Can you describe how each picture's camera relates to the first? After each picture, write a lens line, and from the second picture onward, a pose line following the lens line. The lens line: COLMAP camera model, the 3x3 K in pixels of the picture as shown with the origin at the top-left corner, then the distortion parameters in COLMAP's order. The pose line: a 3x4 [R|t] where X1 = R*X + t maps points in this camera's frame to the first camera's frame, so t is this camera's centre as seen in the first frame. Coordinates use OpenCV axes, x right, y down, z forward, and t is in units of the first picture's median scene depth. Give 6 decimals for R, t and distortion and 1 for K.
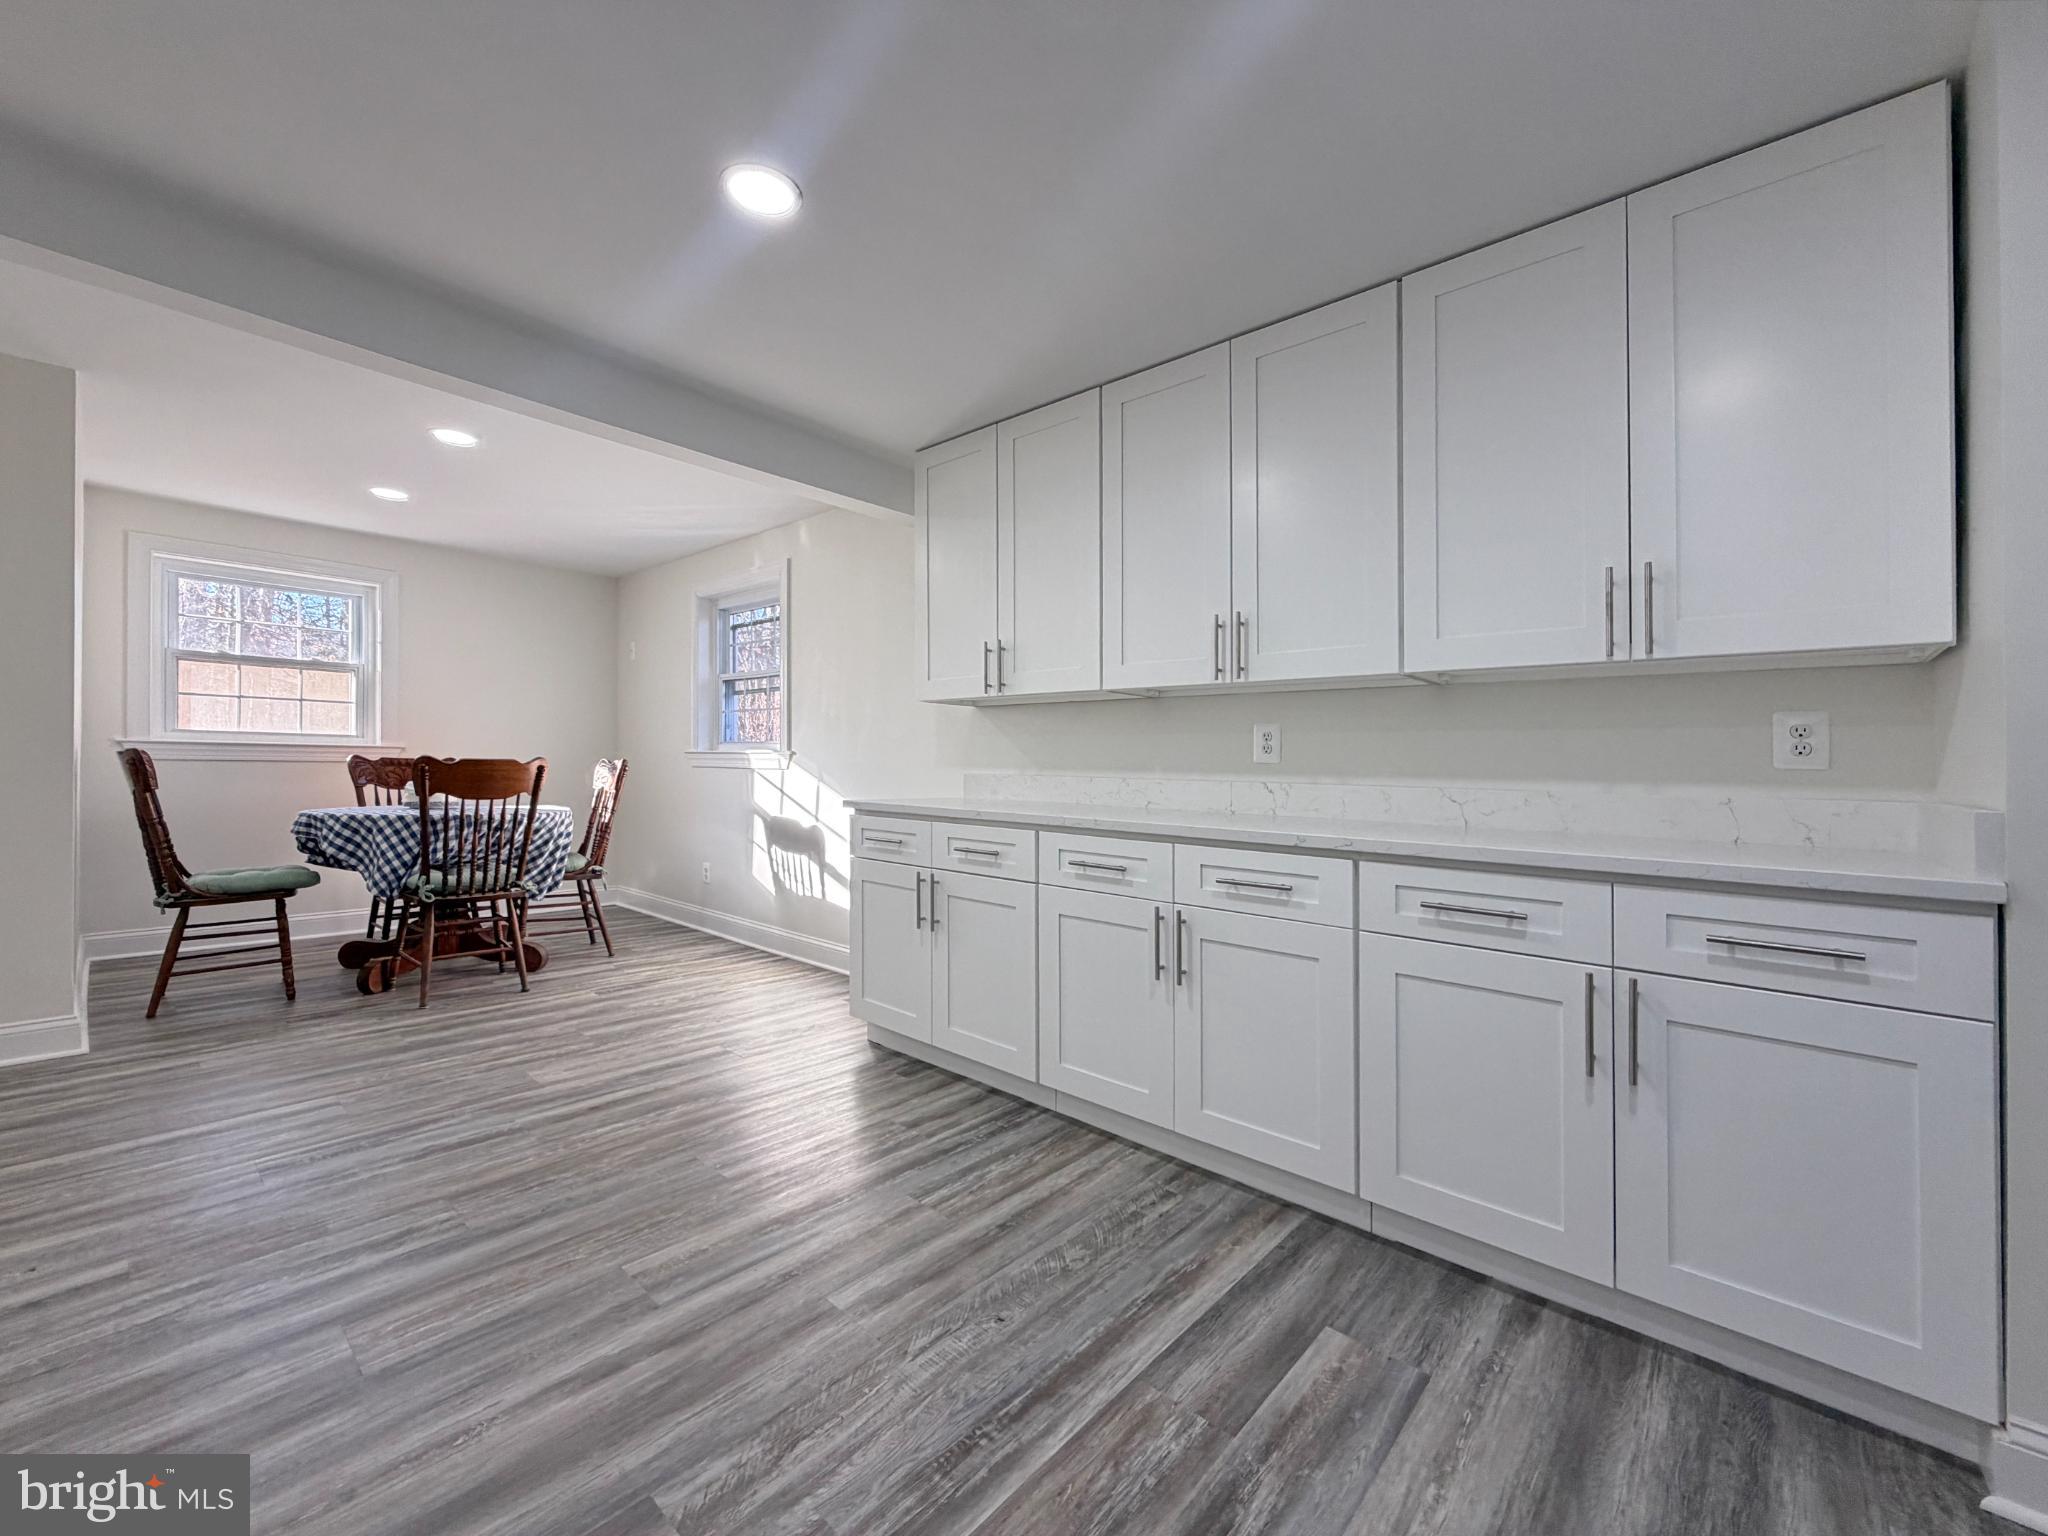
lens RADIAL K [[827.6, 0, 1027.5], [0, 827.6, 788.7], [0, 0, 1]] dist [0.000337, -0.000474]
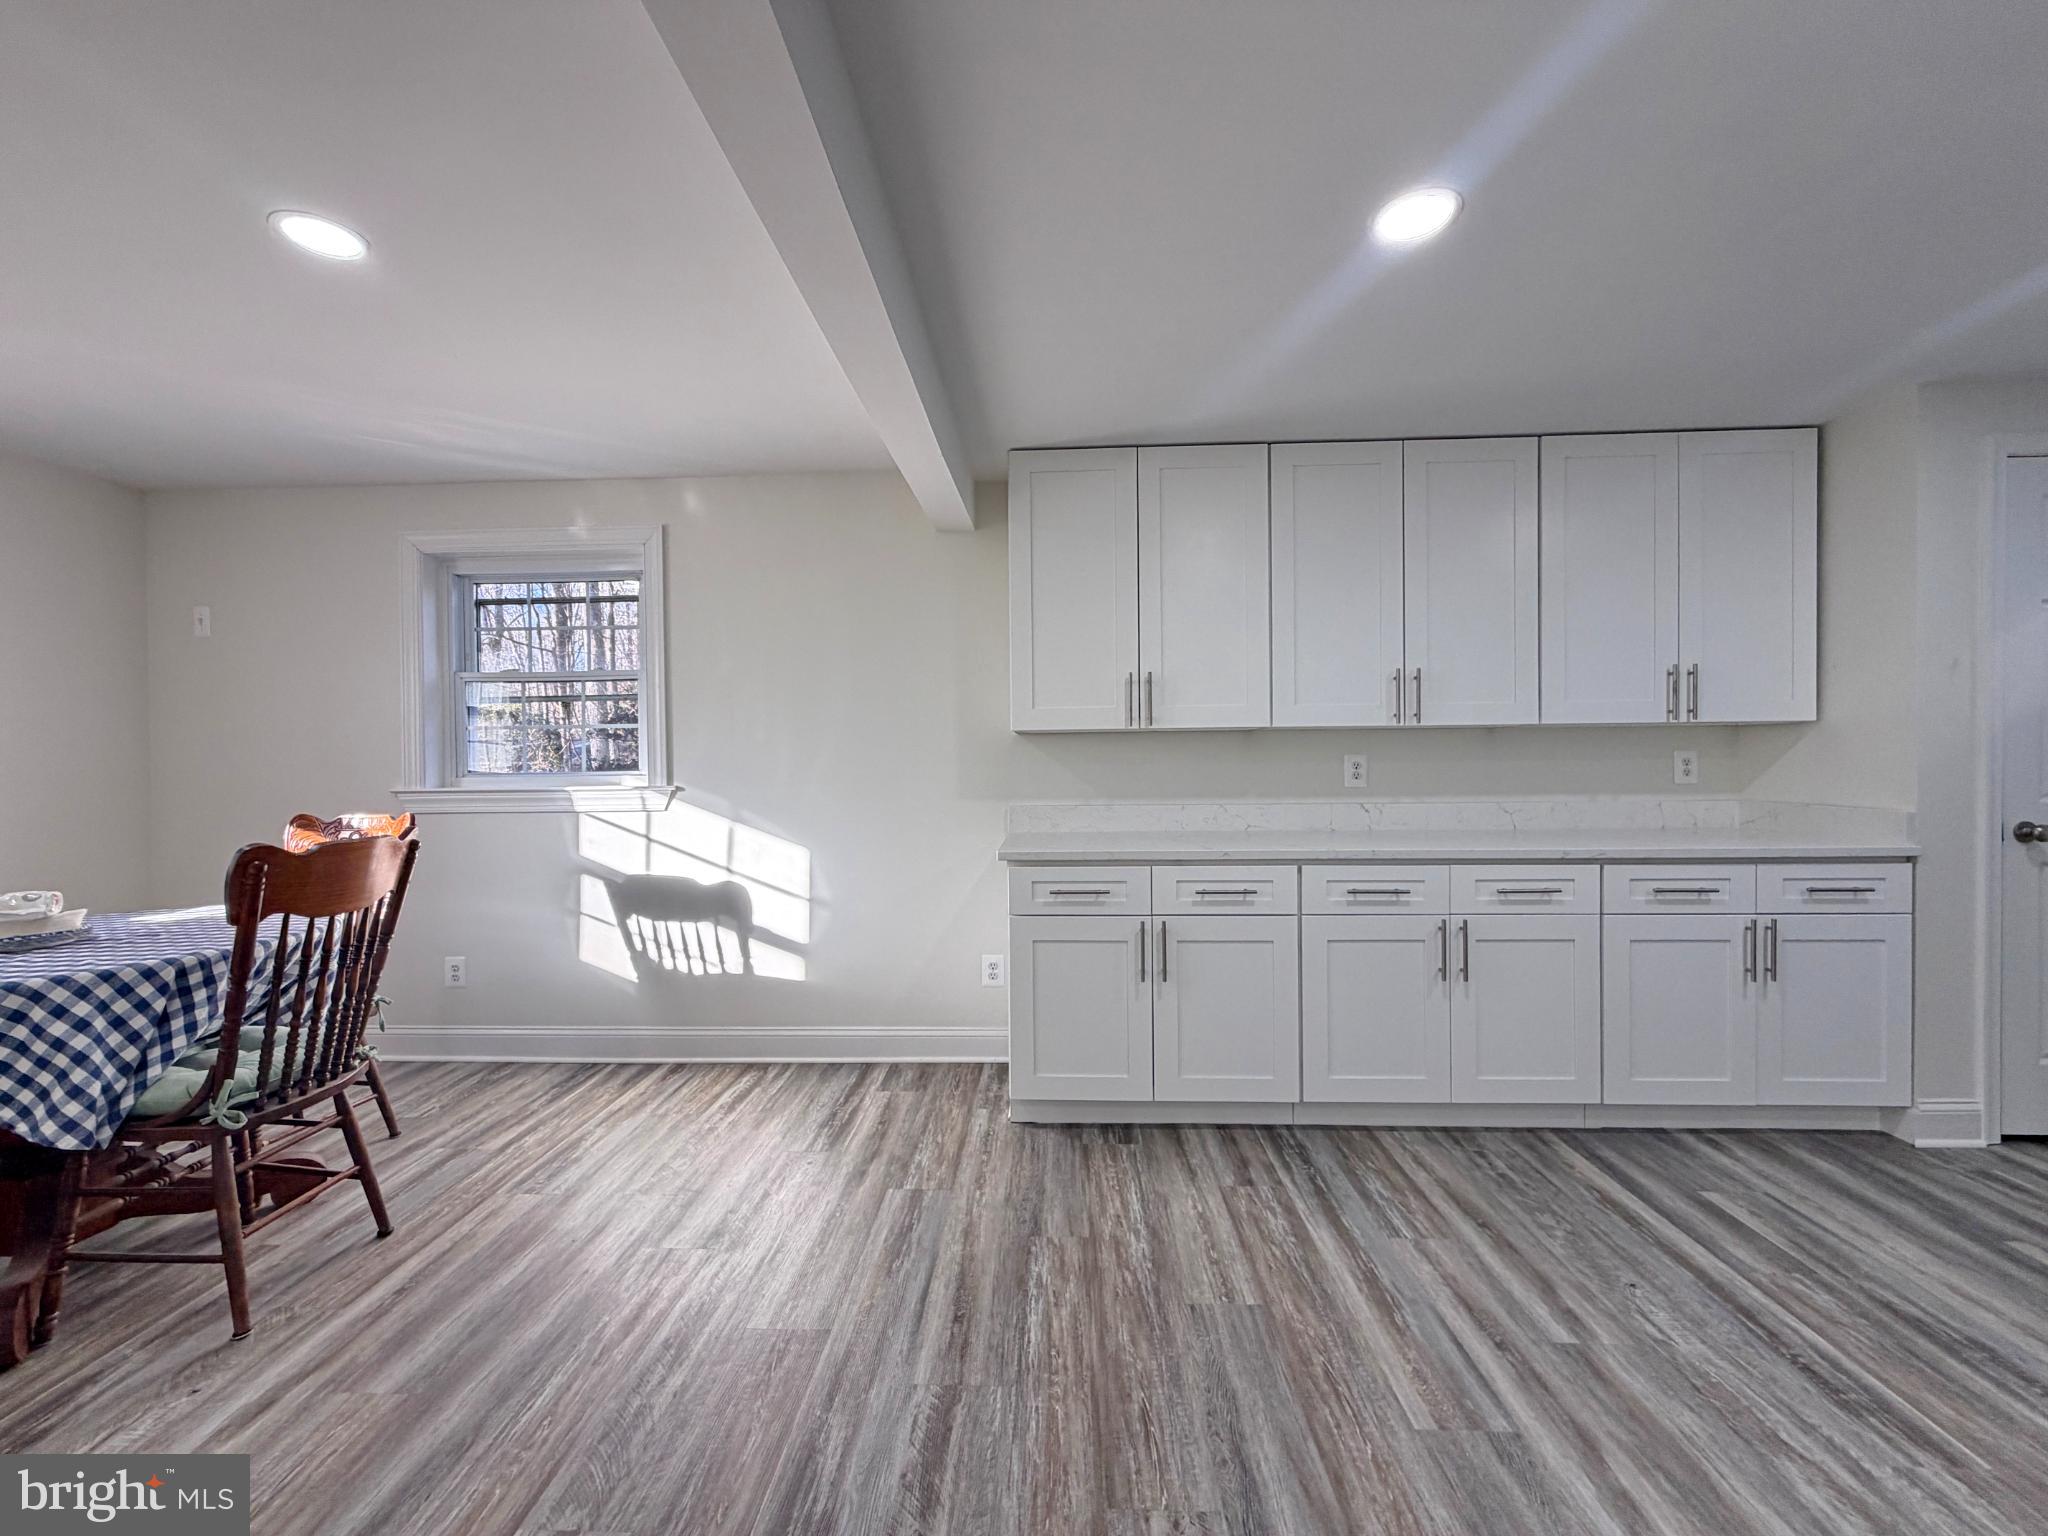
lens RADIAL K [[827.6, 0, 1019.8], [0, 827.6, 778.2], [0, 0, 1]] dist [0.000337, -0.000474]
pose [[0.771280, -0.046512, 0.634795, -0.875672], [0.042194, 0.998869, 0.021921, -0.092532], [-0.635096, 0.009878, 0.772370, 0.386514]]
